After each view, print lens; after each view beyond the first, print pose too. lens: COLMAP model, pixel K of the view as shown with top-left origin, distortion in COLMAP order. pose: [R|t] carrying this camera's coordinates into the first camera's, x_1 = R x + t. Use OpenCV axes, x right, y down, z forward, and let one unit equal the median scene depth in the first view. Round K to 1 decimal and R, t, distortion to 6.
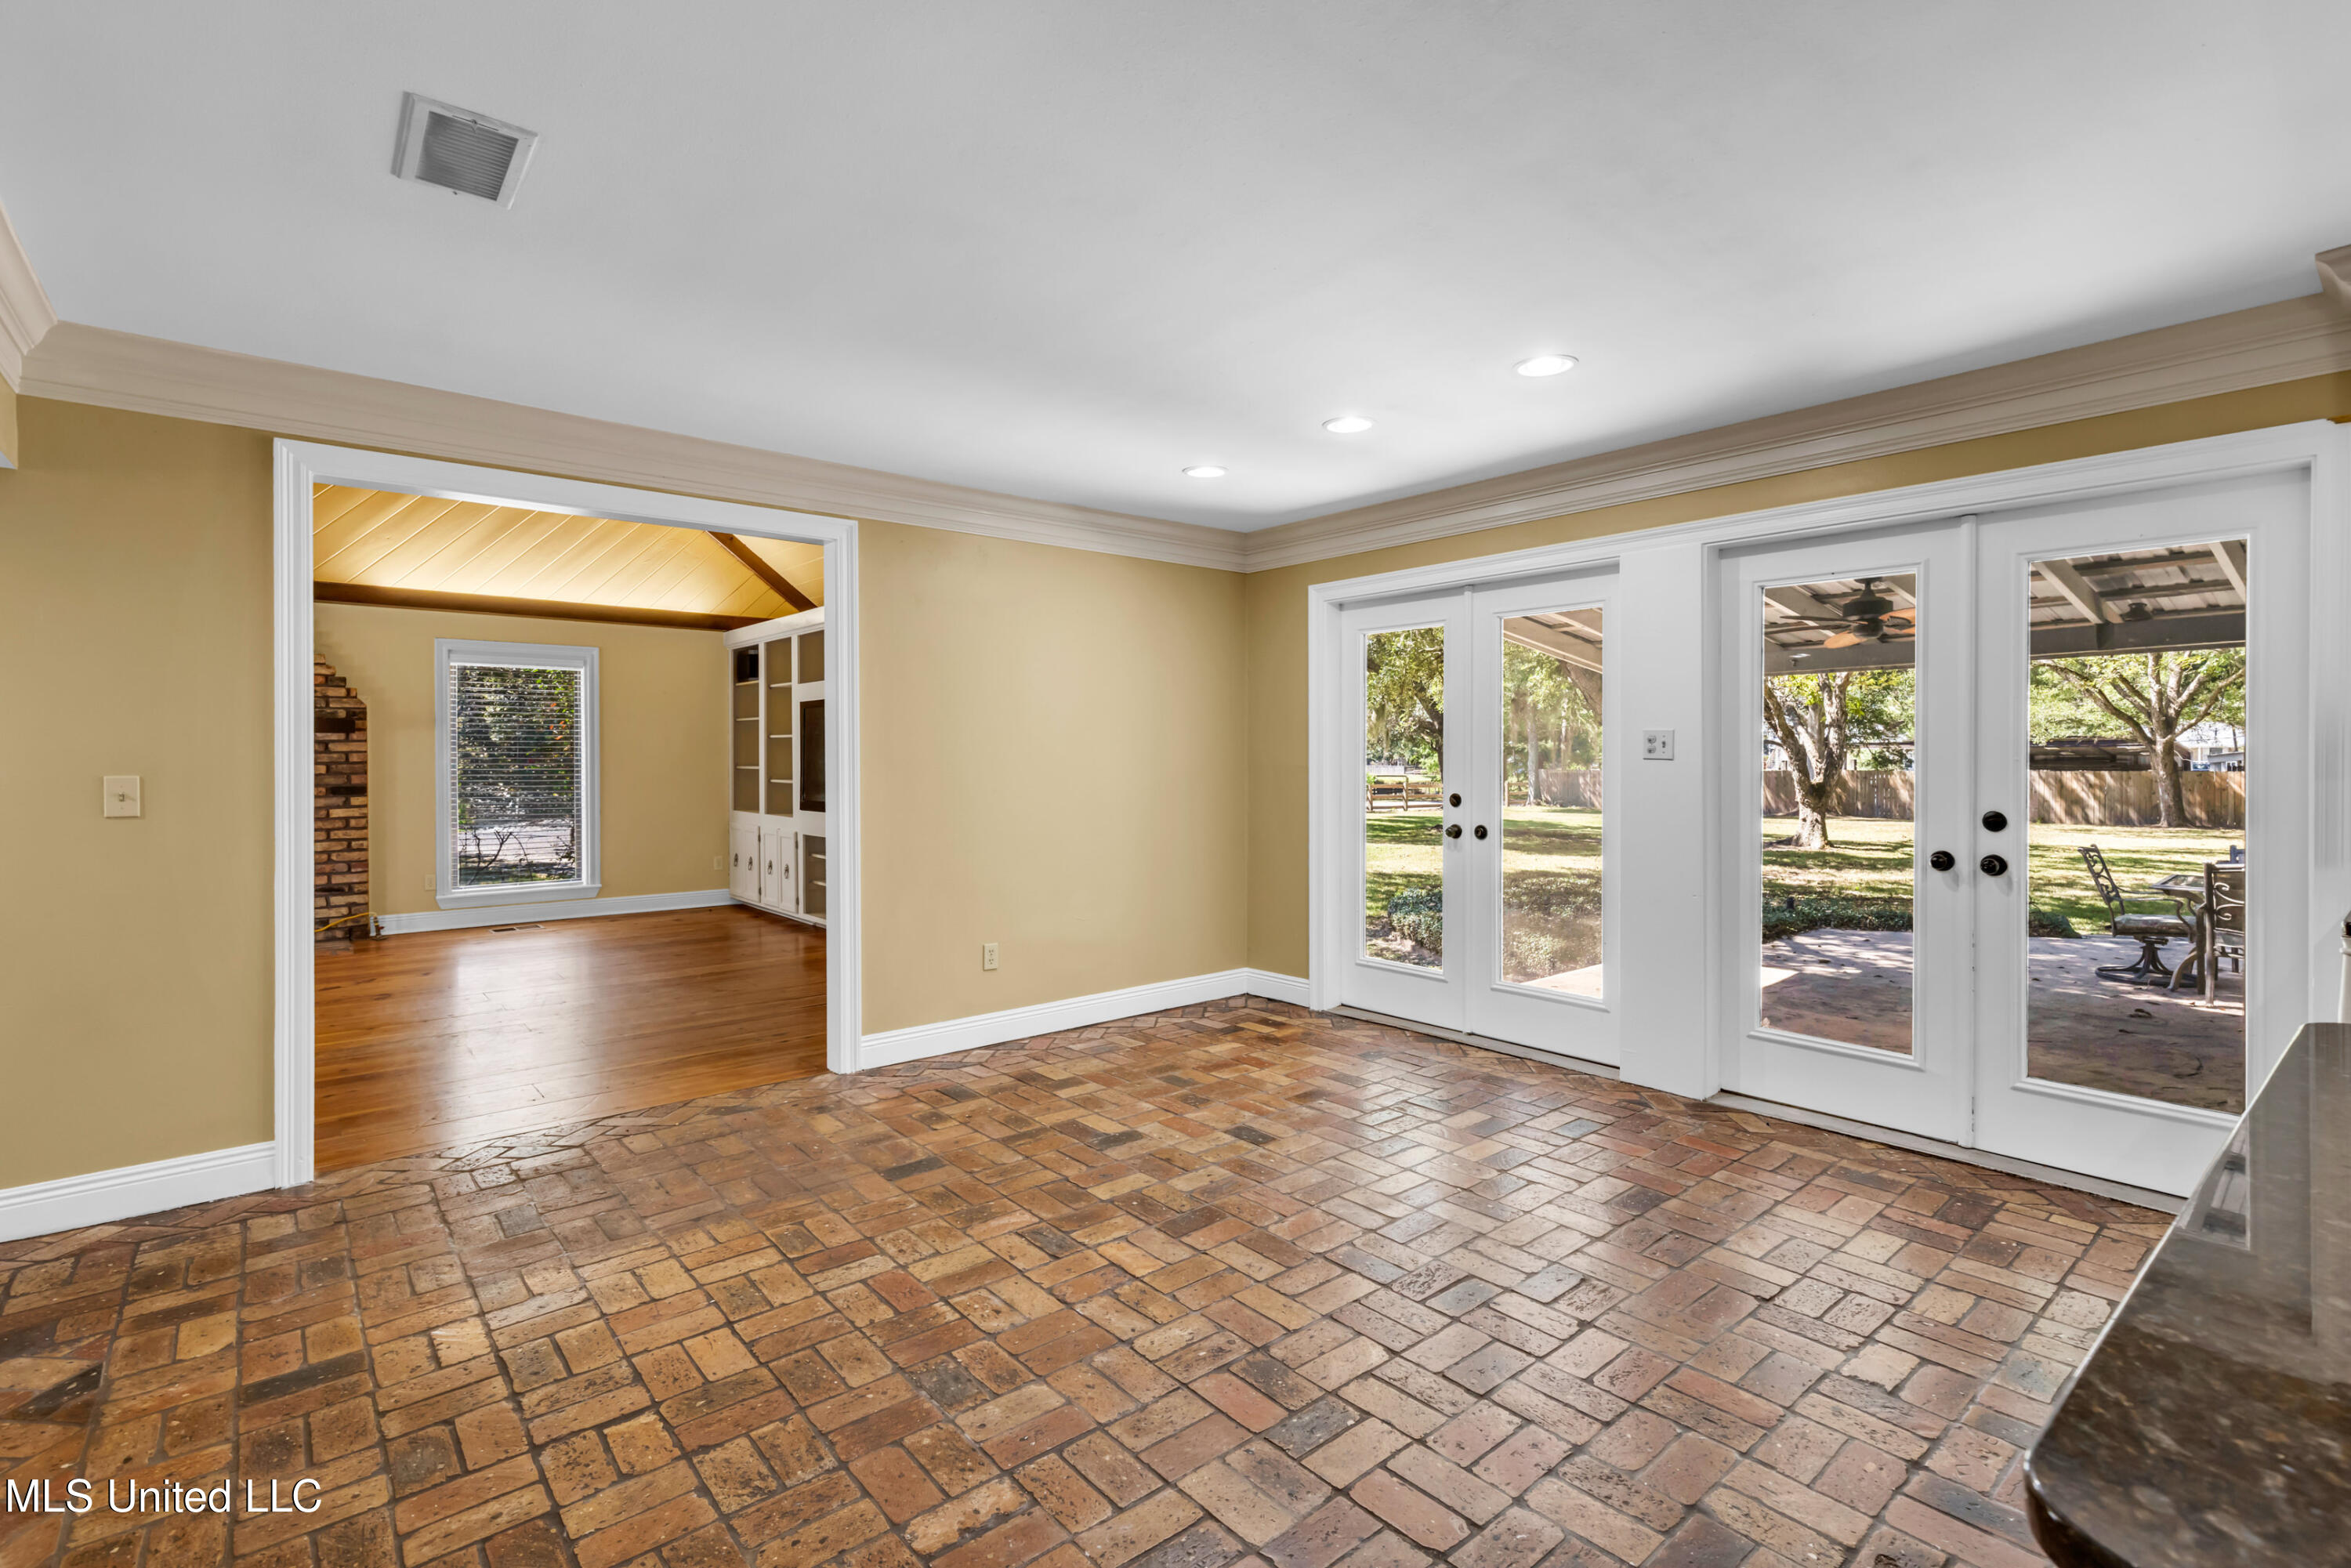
lens RADIAL K [[1082.7, 0, 1174.6], [0, 1082.7, 764.2], [0, 0, 1]] dist [0.010726, -0.000062]
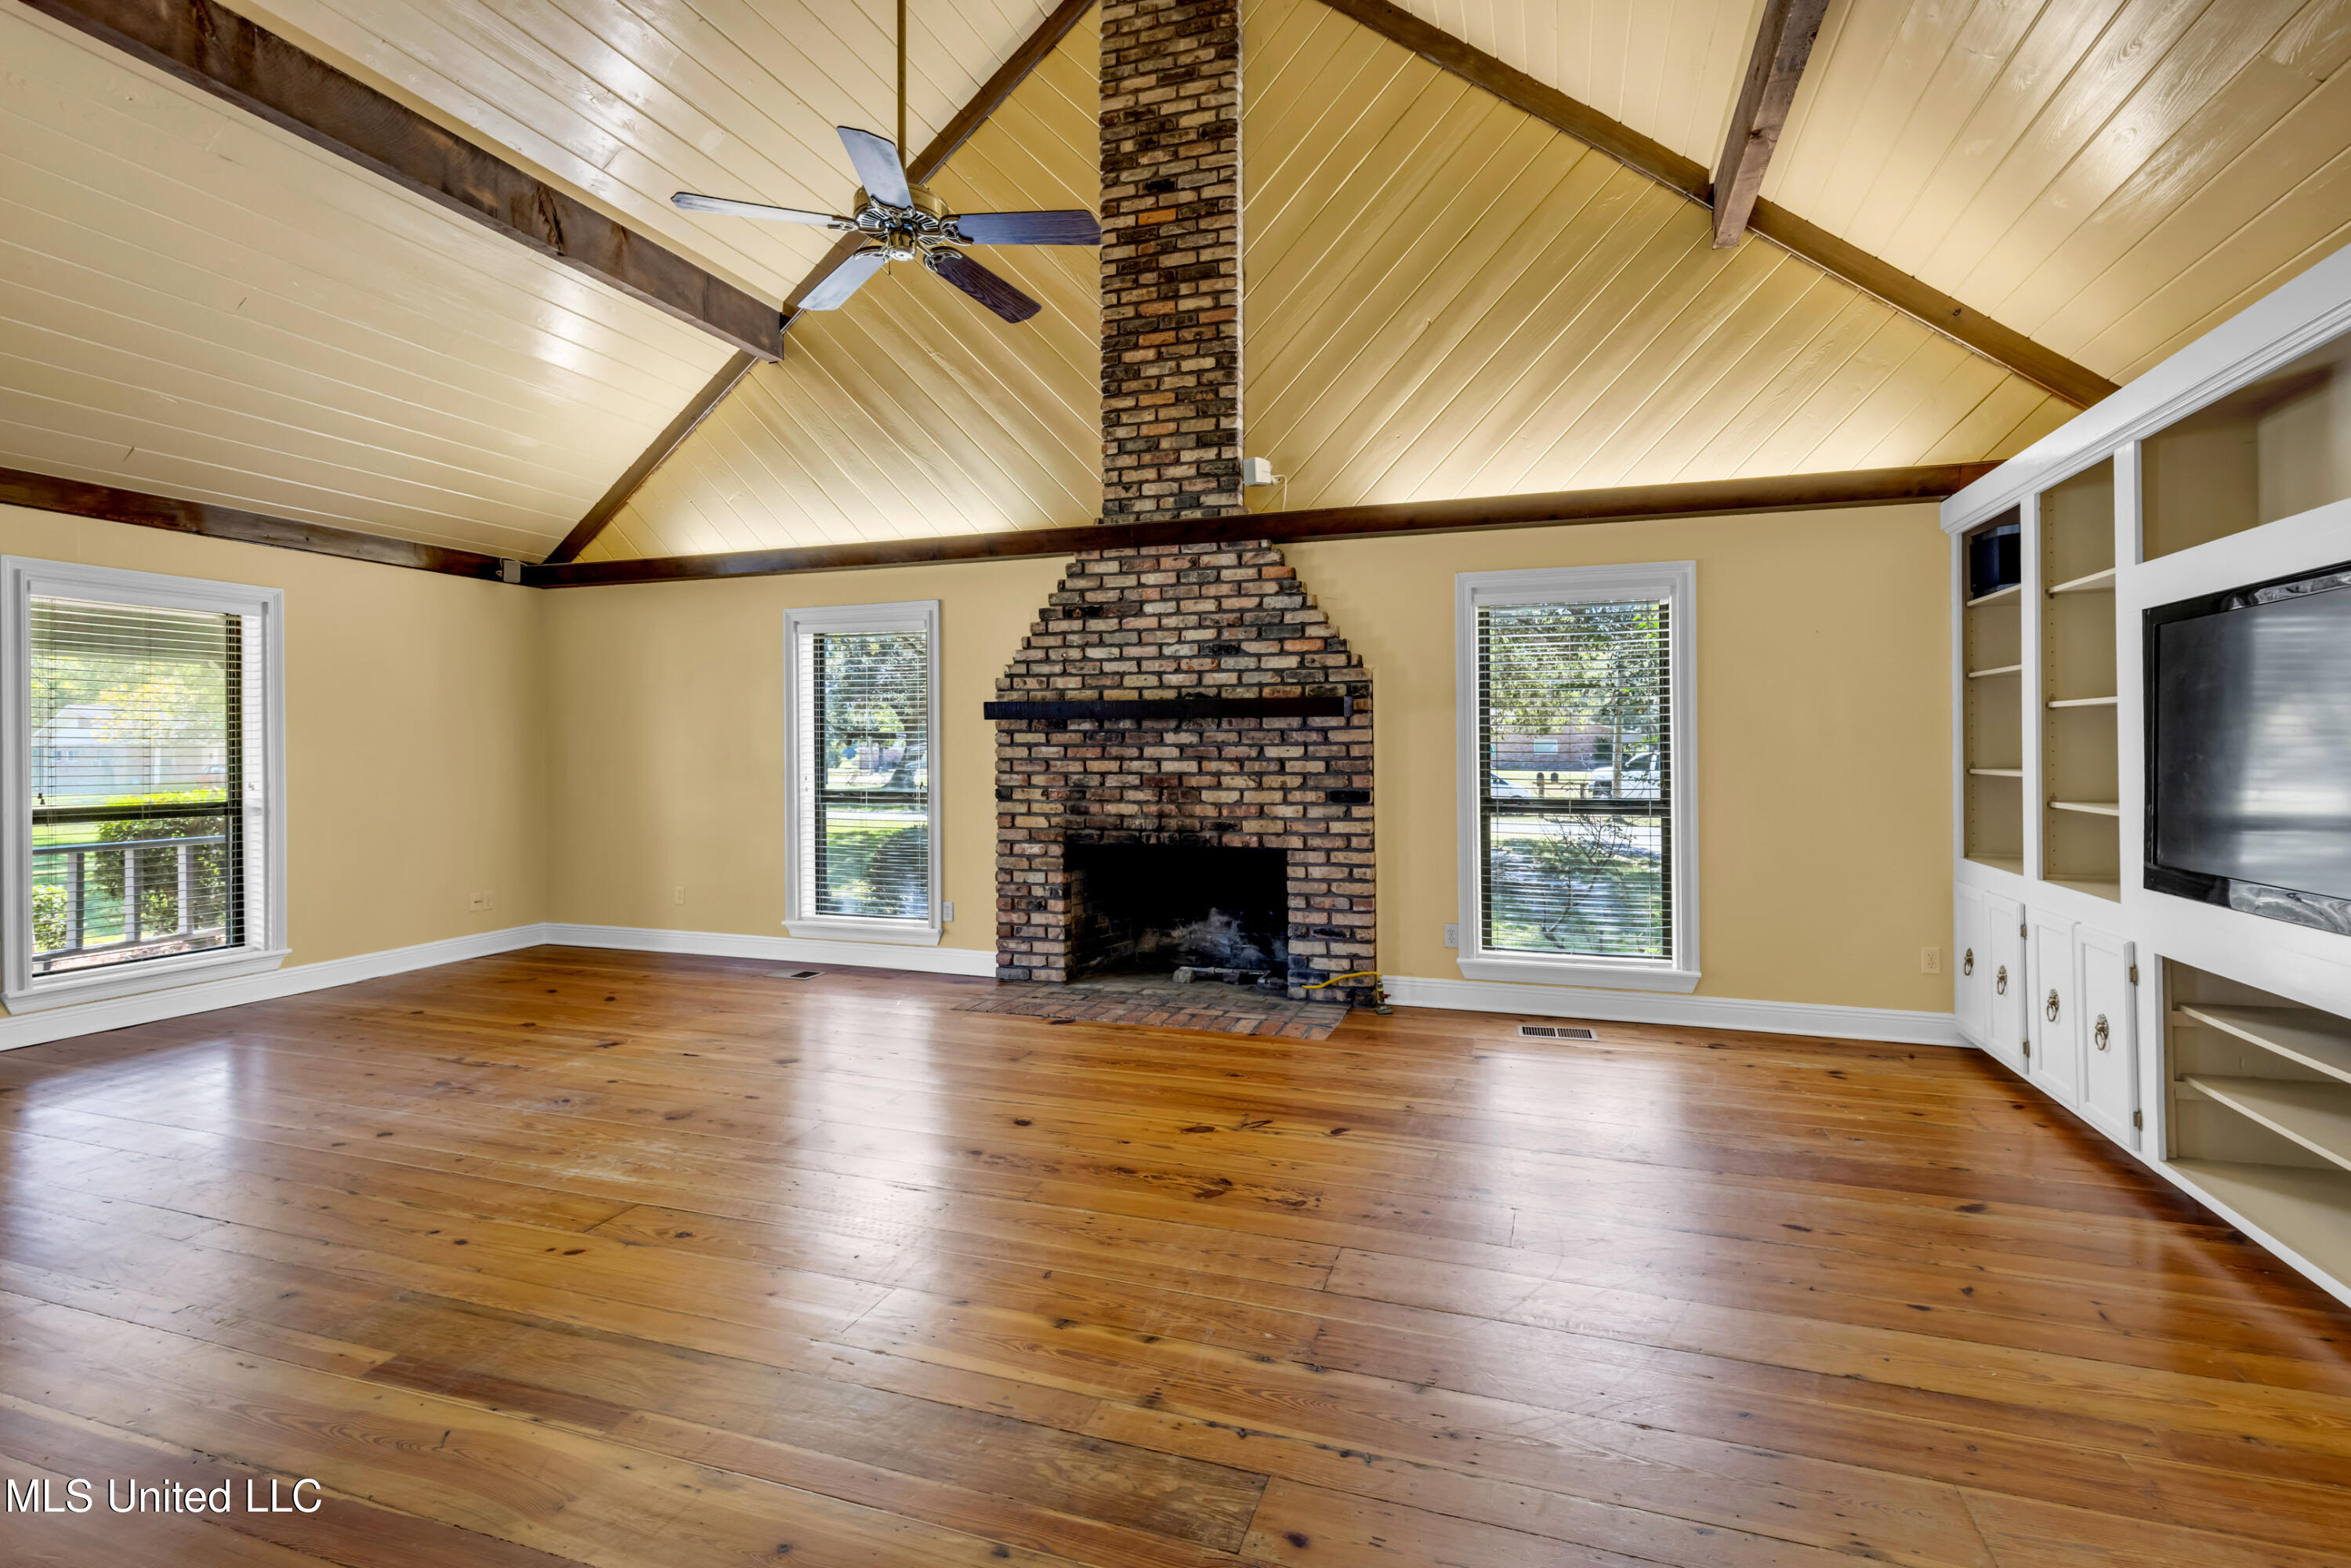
lens RADIAL K [[1078.4, 0, 1213.1], [0, 1078.4, 745.1], [0, 0, 1]] dist [0.013315, -0.000009]
pose [[0.529032, -0.002136, -0.848599, -0.205671], [-0.003631, 0.999982, -0.004780, -0.006031], [0.848594, 0.005610, 0.529014, 0.551018]]
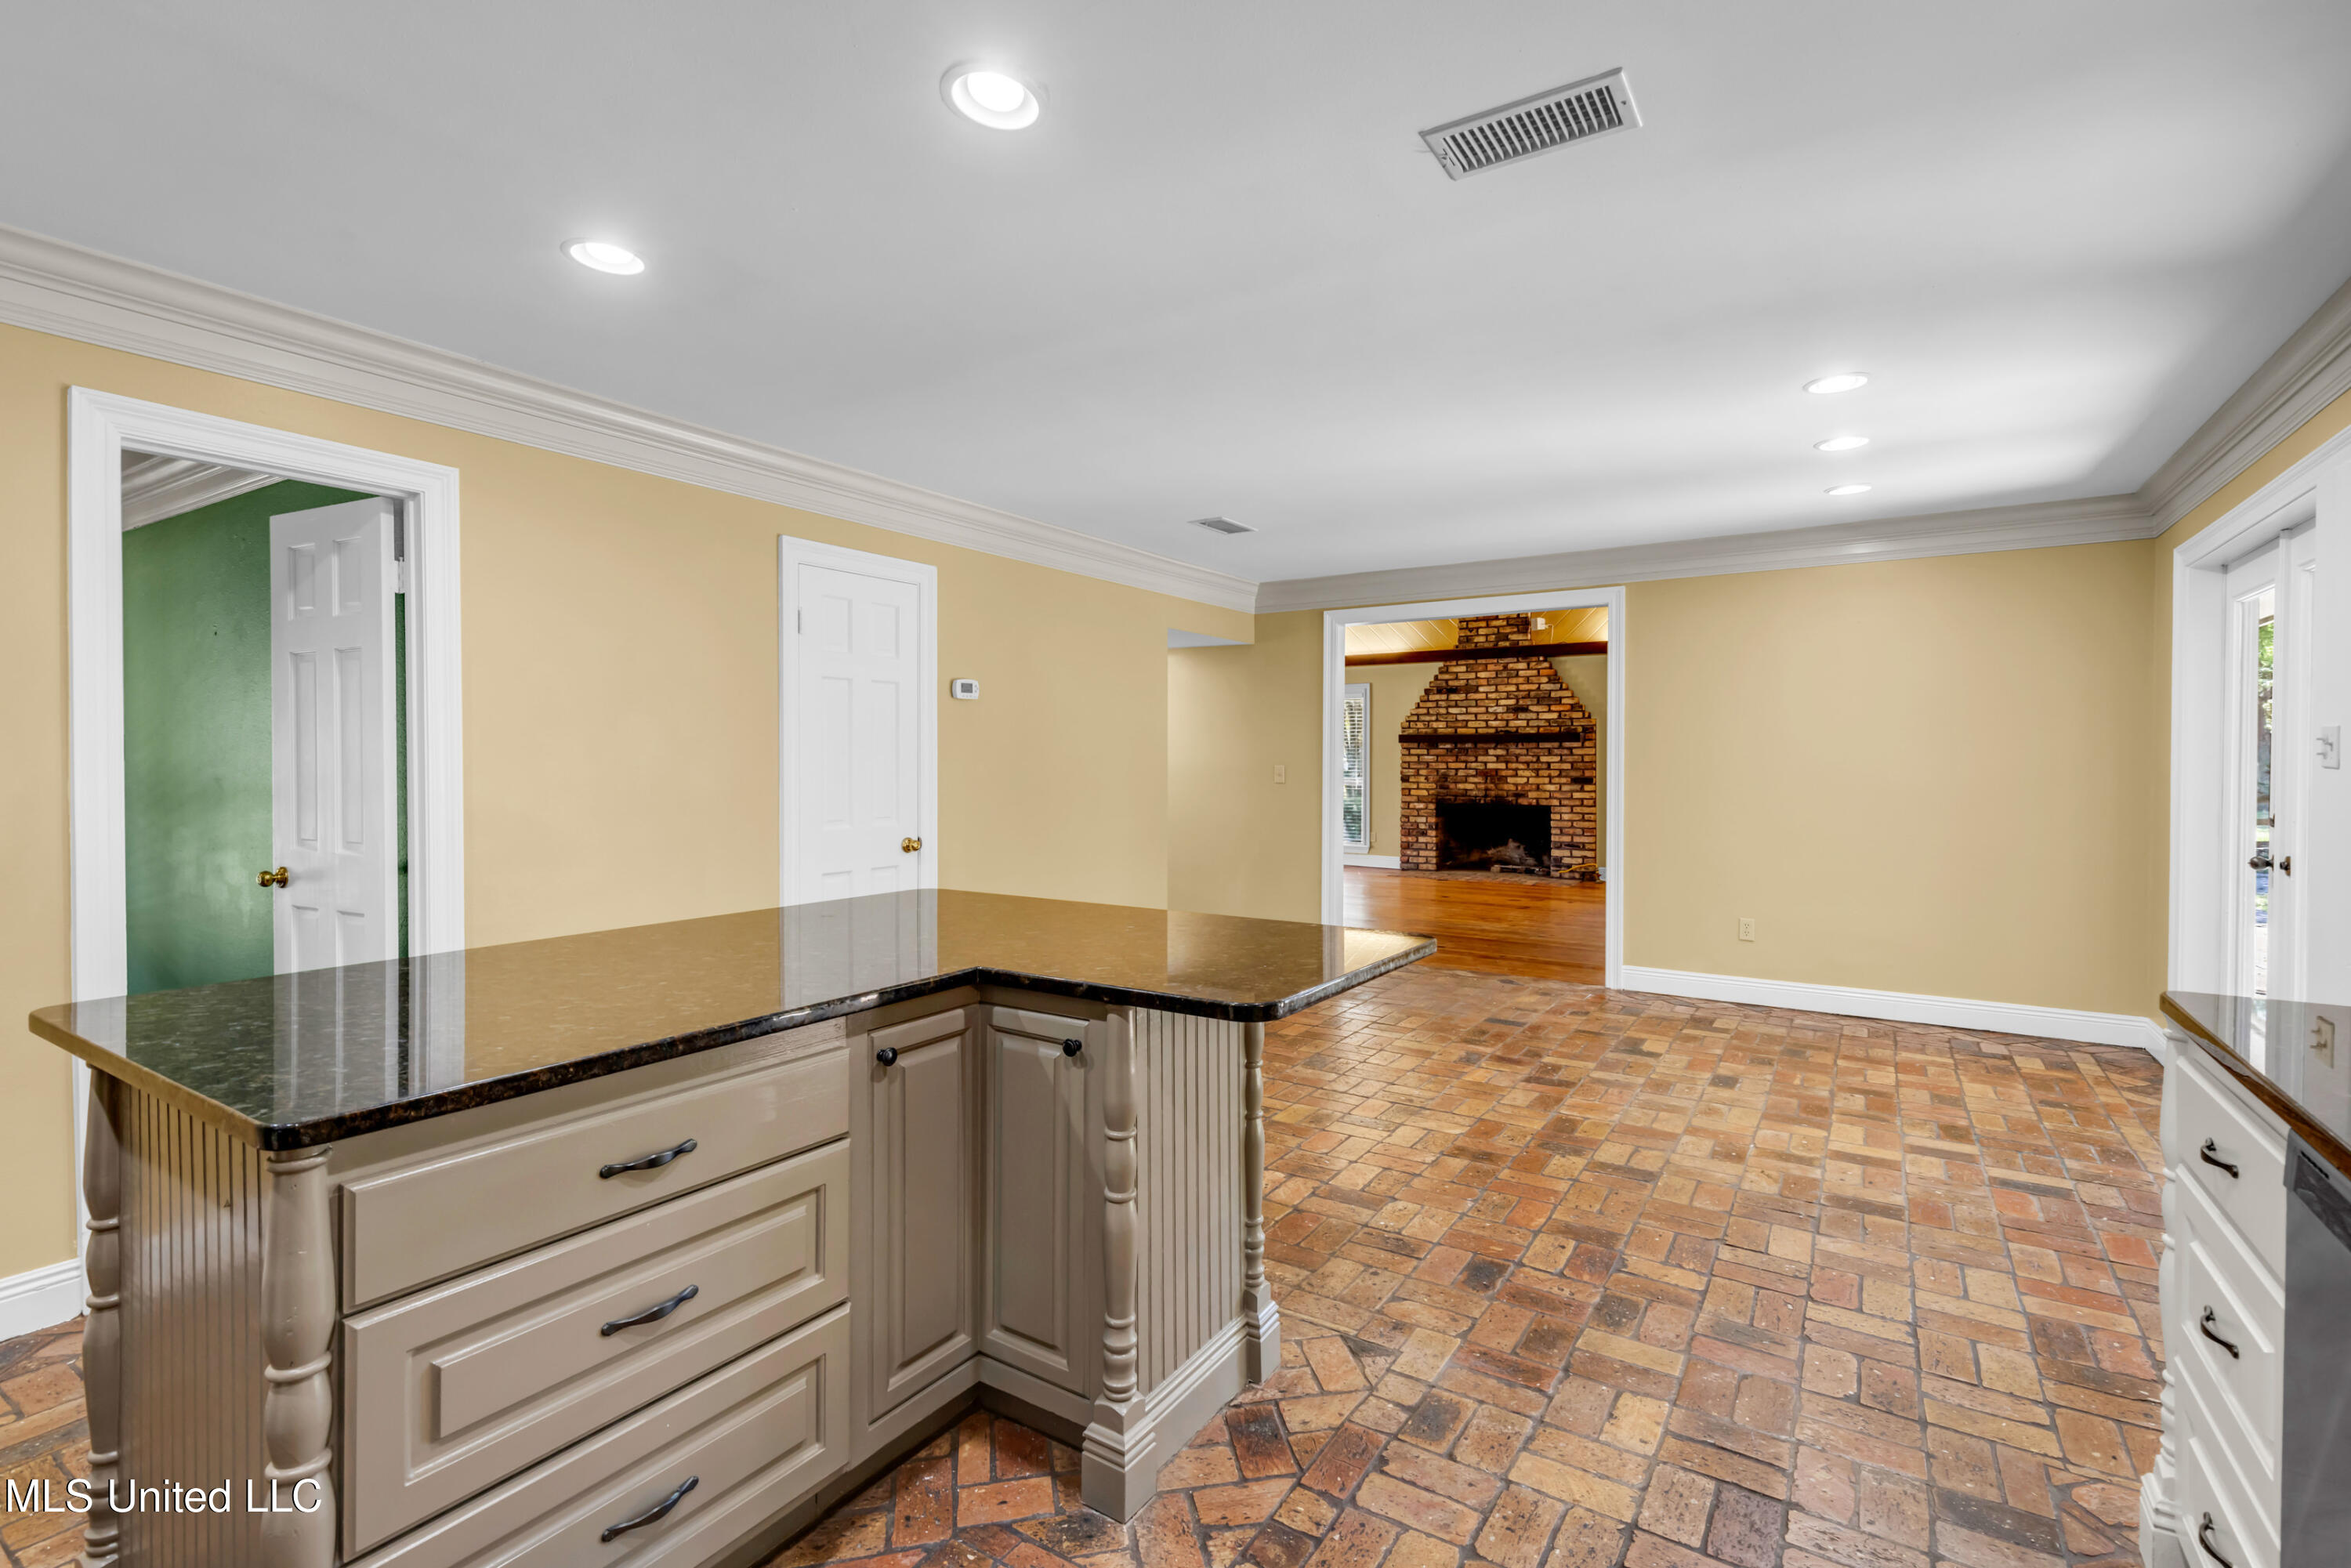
lens RADIAL K [[1062.6, 0, 1178.7], [0, 1062.6, 776.4], [0, 0, 1]] dist [0.011466, -0.000146]
pose [[0.290142, 0.018544, -0.956804, 0.476799], [-0.009169, 0.999820, 0.016597, -0.000697], [0.956940, 0.003957, 0.290260, 0.047185]]
